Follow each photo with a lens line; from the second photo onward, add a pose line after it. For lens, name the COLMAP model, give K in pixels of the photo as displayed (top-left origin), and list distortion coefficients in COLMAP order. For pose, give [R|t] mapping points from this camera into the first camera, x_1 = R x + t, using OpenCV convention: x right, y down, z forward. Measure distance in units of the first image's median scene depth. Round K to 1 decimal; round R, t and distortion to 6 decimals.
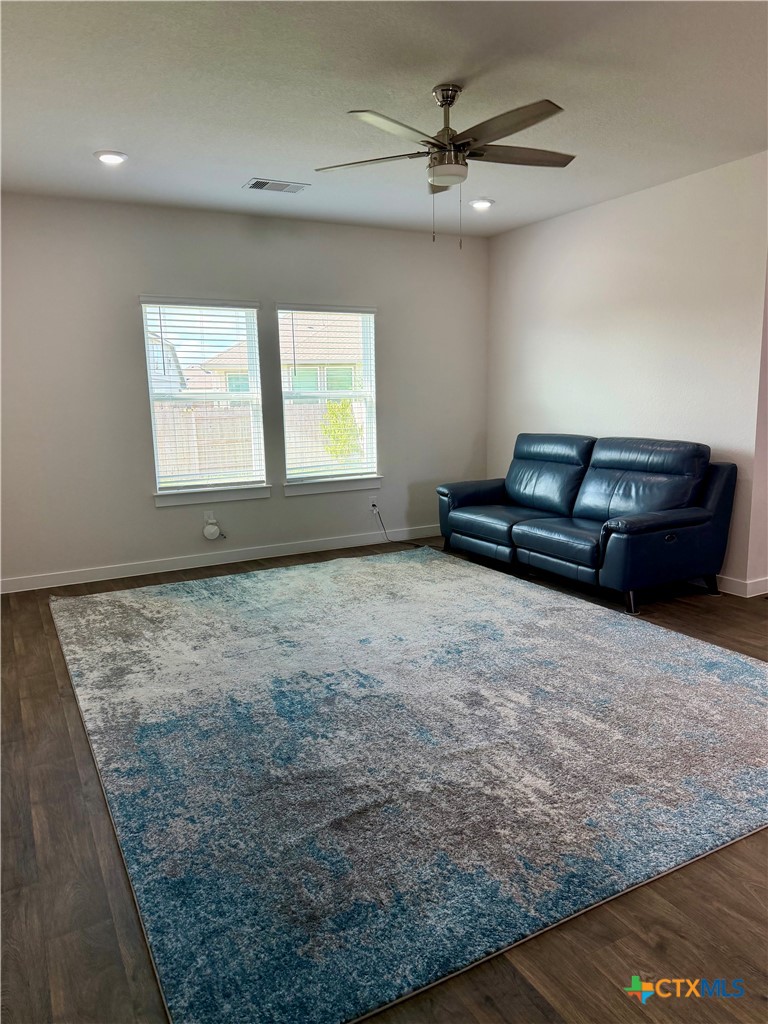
lens RADIAL K [[719.3, 0, 384.0], [0, 719.3, 512.0], [0, 0, 1]] dist [0.115595, -0.186203]
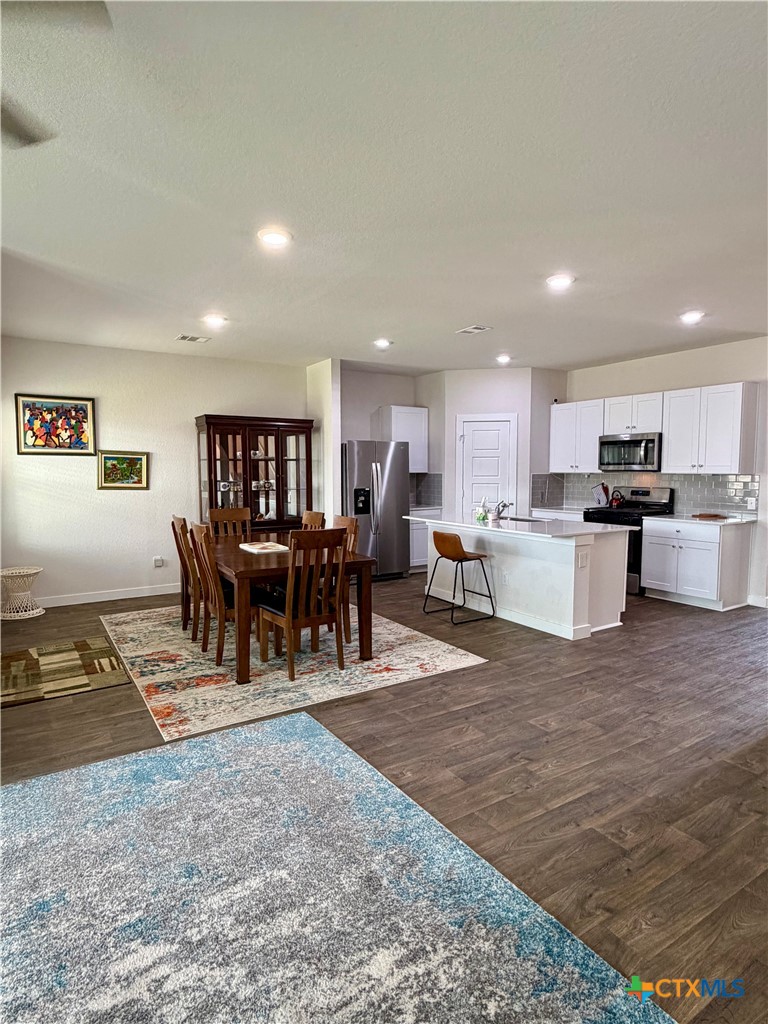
lens RADIAL K [[570.8, 0, 384.0], [0, 570.8, 512.0], [0, 0, 1]] dist [0.000708, 0.000752]
pose [[-0.072687, -0.057647, 0.995687, -0.282585], [0.165947, 0.983713, 0.069068, -0.123005], [-0.983452, 0.170251, -0.061937, 0.656471]]
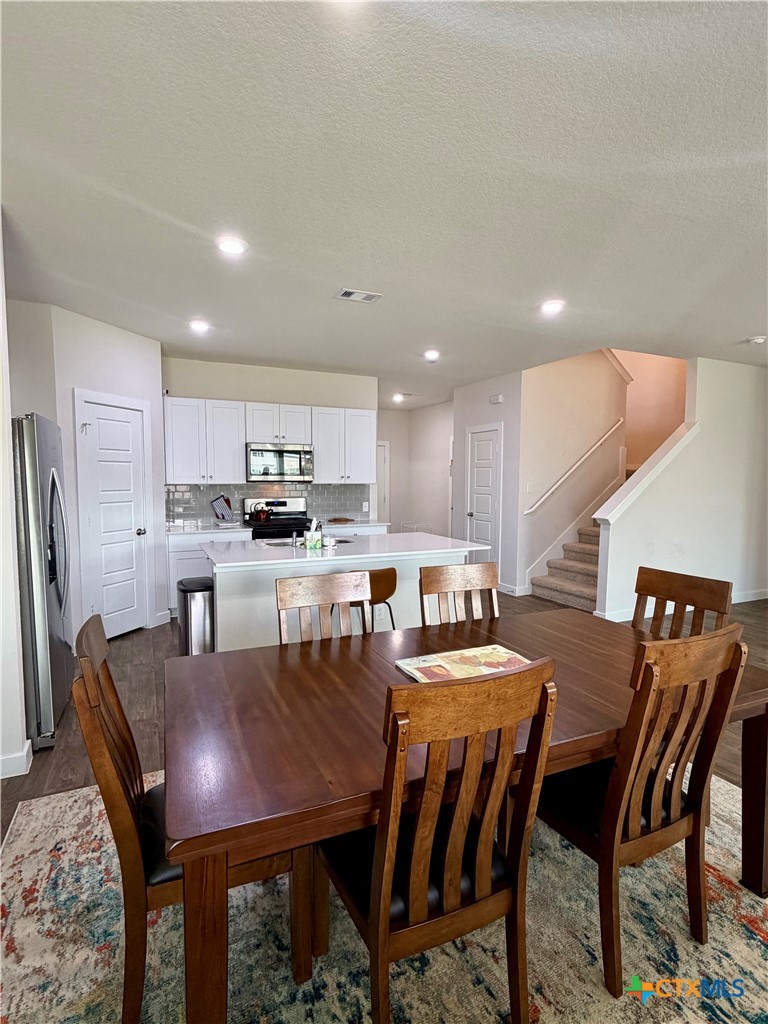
lens RADIAL K [[513.0, 0, 384.0], [0, 513.0, 512.0], [0, 0, 1]] dist [-0.001161, 0.000101]
pose [[-0.998670, 0.011061, 0.050365, 1.079551], [0.022310, 0.973257, 0.228633, -0.261850], [-0.046490, 0.229452, -0.972209, 1.309892]]
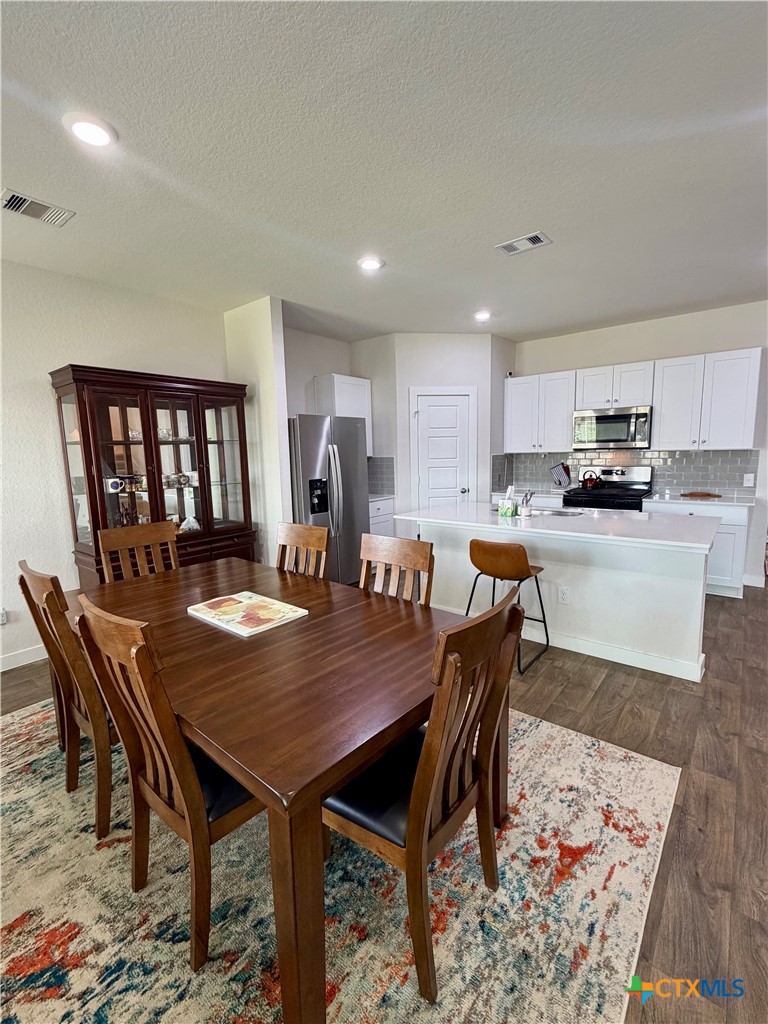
lens RADIAL K [[452.0, 0, 384.0], [0, 452.0, 512.0], [0, 0, 1]] dist [-0.001475, 0.000343]
pose [[-0.387706, -0.095976, 0.916773, 0.500812], [0.179859, 0.967572, 0.177357, -0.172070], [-0.904066, 0.233652, -0.357871, 0.872195]]
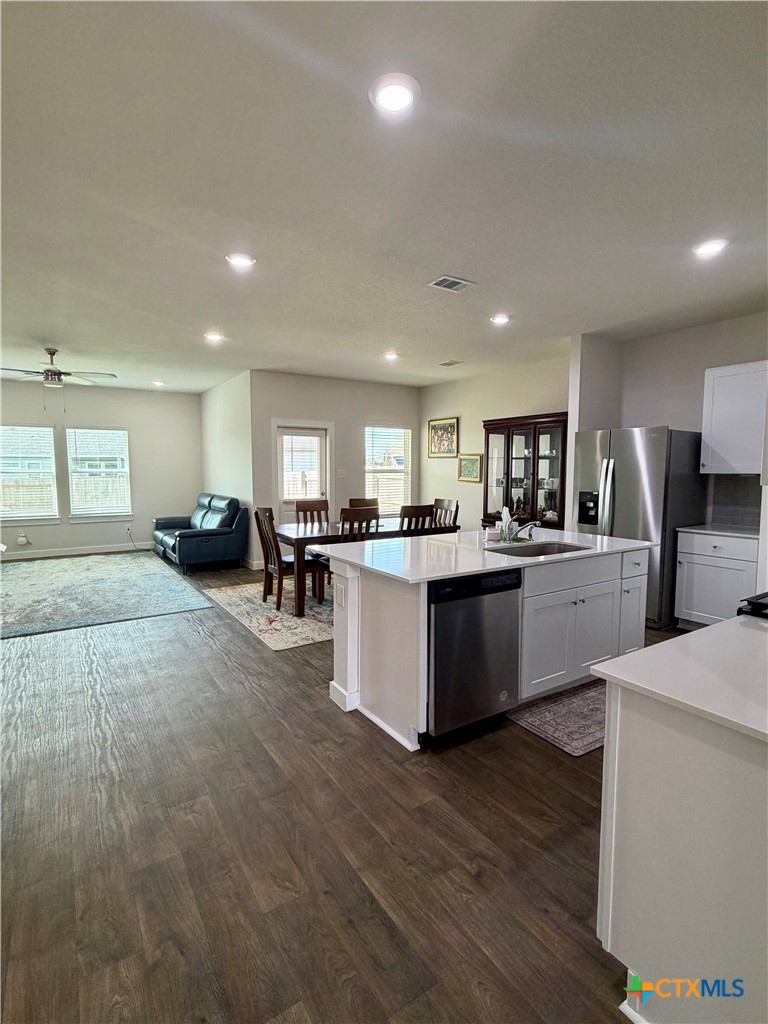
lens RADIAL K [[501.9, 0, 384.0], [0, 501.9, 512.0], [0, 0, 1]] dist [0.000719, 0.000074]
pose [[0.996545, 0.013065, 0.082015, 0.967657], [-0.006675, 0.996953, -0.077714, 0.076706], [-0.082780, 0.076898, 0.993597, -0.657667]]
